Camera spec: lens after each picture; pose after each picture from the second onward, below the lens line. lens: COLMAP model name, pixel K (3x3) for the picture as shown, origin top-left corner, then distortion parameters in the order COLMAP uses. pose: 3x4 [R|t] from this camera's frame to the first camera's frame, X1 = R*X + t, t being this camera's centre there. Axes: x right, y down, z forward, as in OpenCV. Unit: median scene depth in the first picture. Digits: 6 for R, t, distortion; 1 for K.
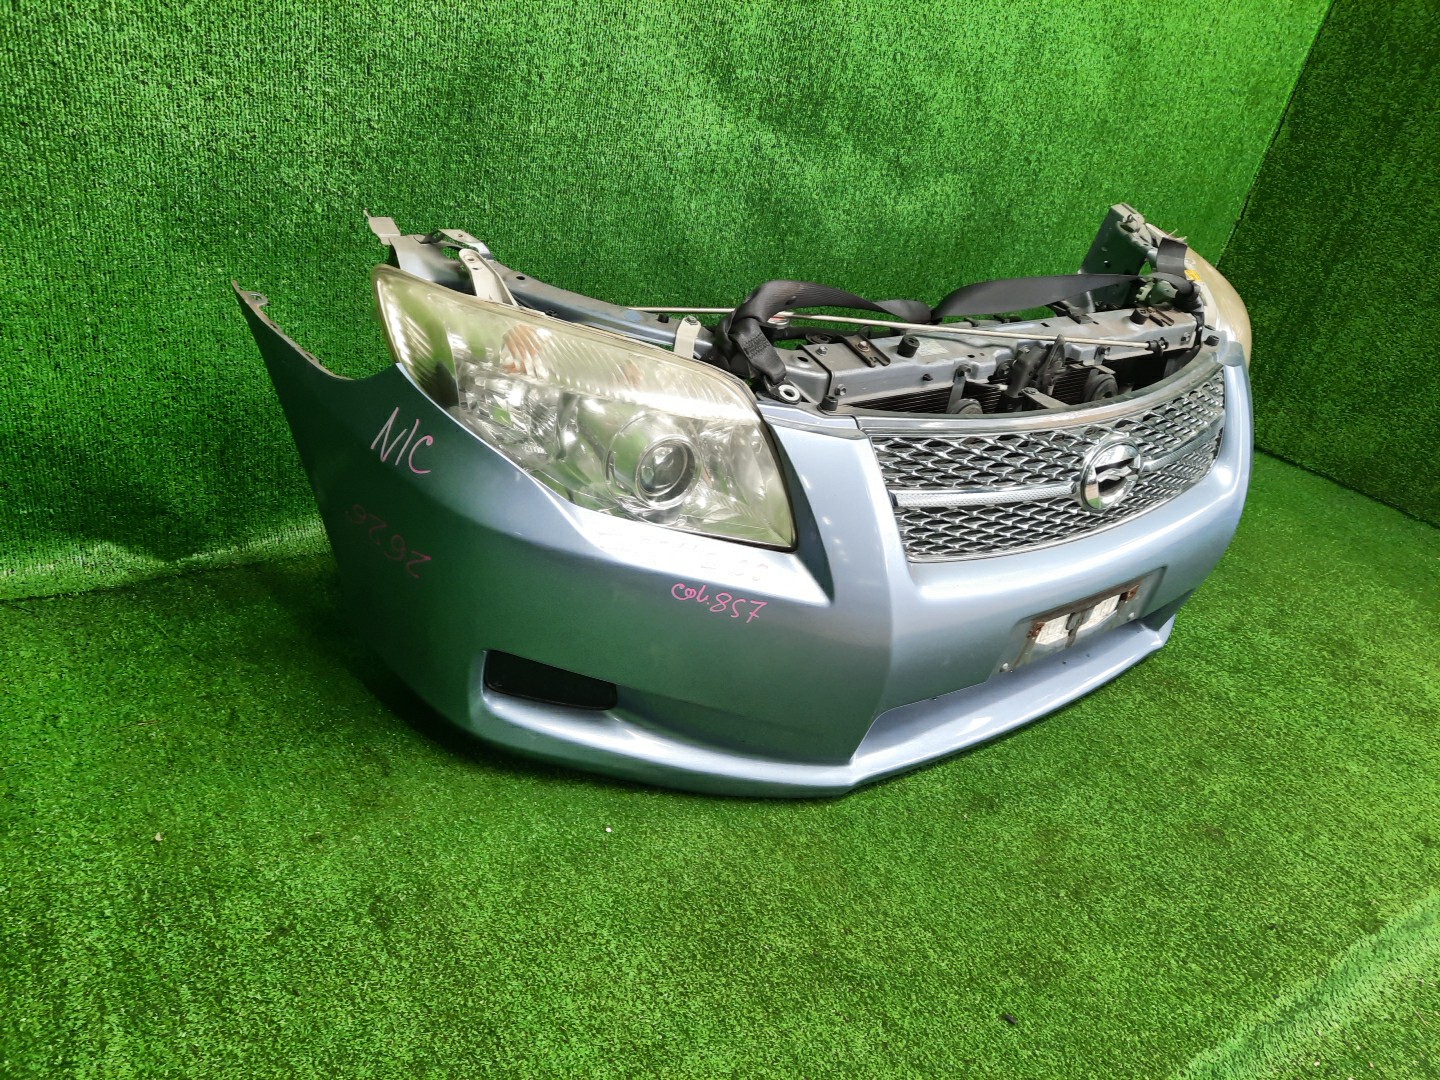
lens RADIAL K [[1044.2, 0, 720.0], [0, 1044.2, 540.0], [0, 0, 1]] dist [0.076822, -0.066085]
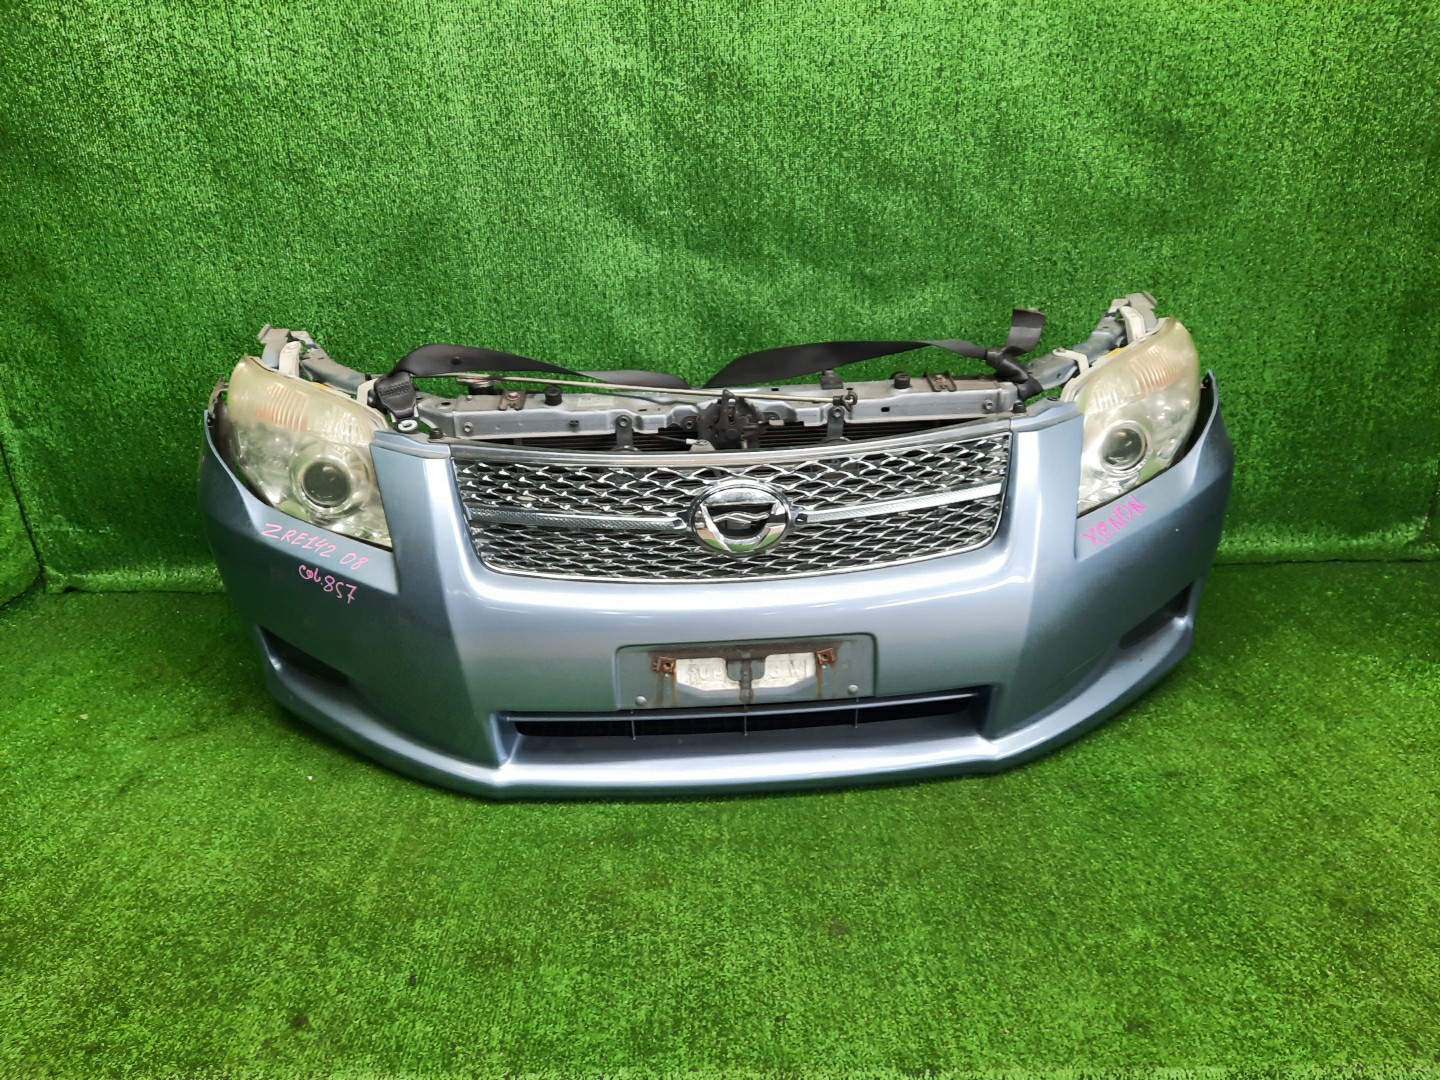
lens RADIAL K [[1044.2, 0, 720.0], [0, 1044.2, 540.0], [0, 0, 1]] dist [0.076822, -0.066085]
pose [[0.814873, 0.024025, -0.579142, 0.946957], [-0.138836, 0.978147, -0.154770, 0.117565], [0.562767, 0.206524, 0.800400, 0.195108]]
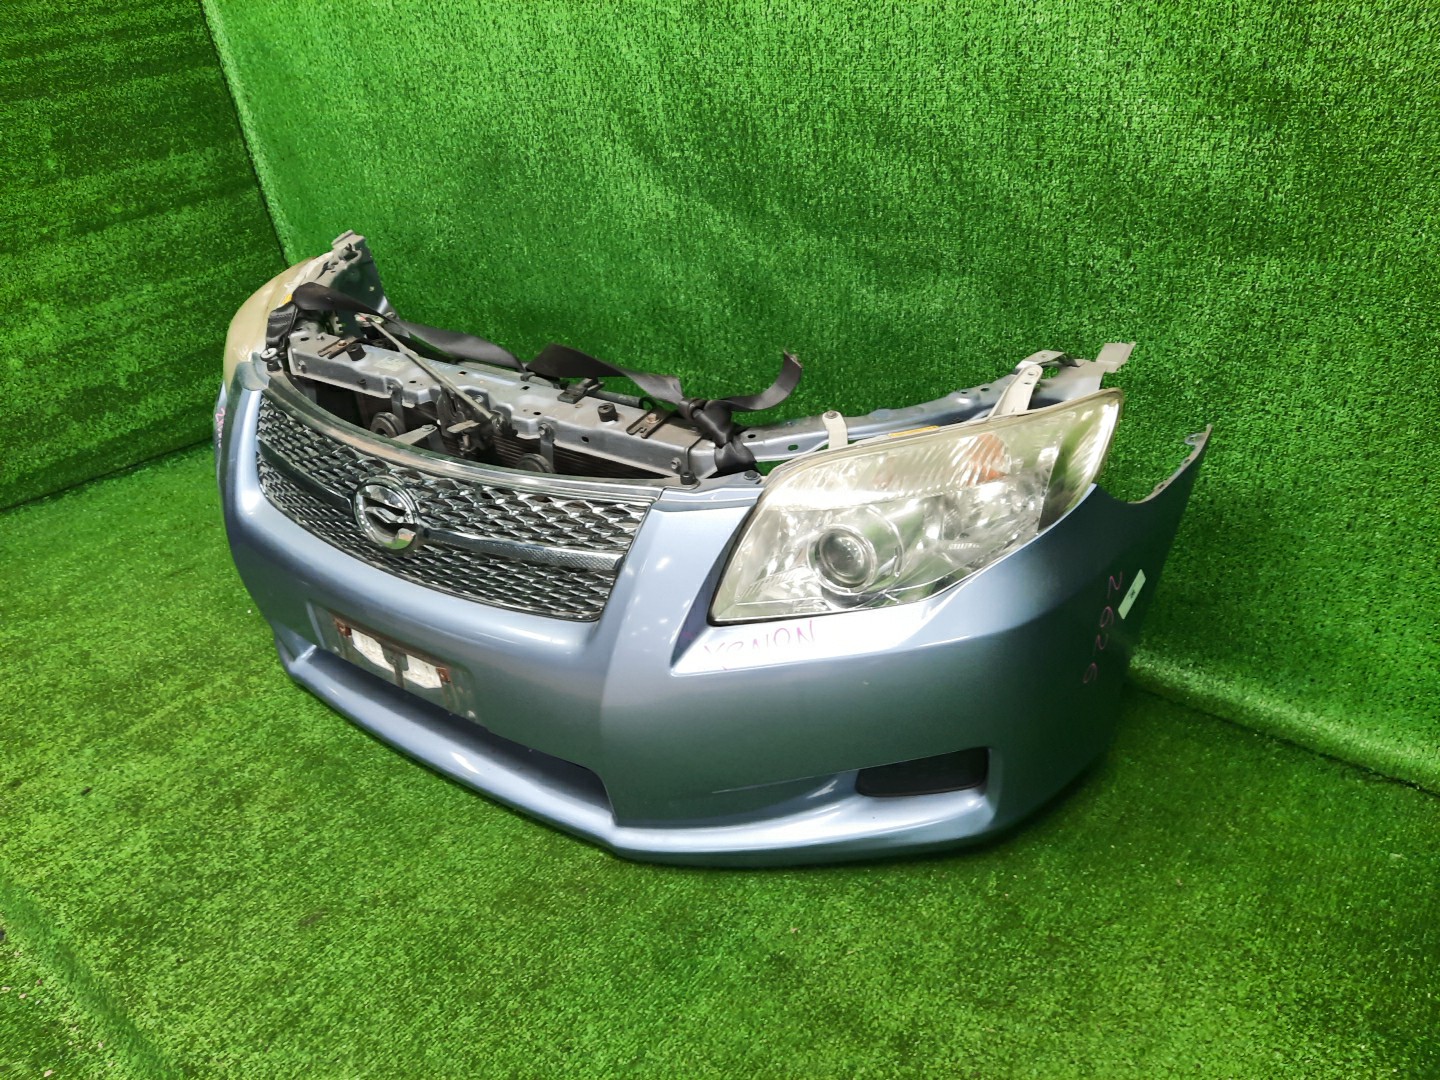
lens RADIAL K [[1044.2, 0, 720.0], [0, 1044.2, 540.0], [0, 0, 1]] dist [0.076822, -0.066085]
pose [[0.286844, 0.294779, -0.911497, 1.408440], [-0.399189, 0.901717, 0.165993, -0.339789], [0.870844, 0.316245, 0.376325, 0.916343]]
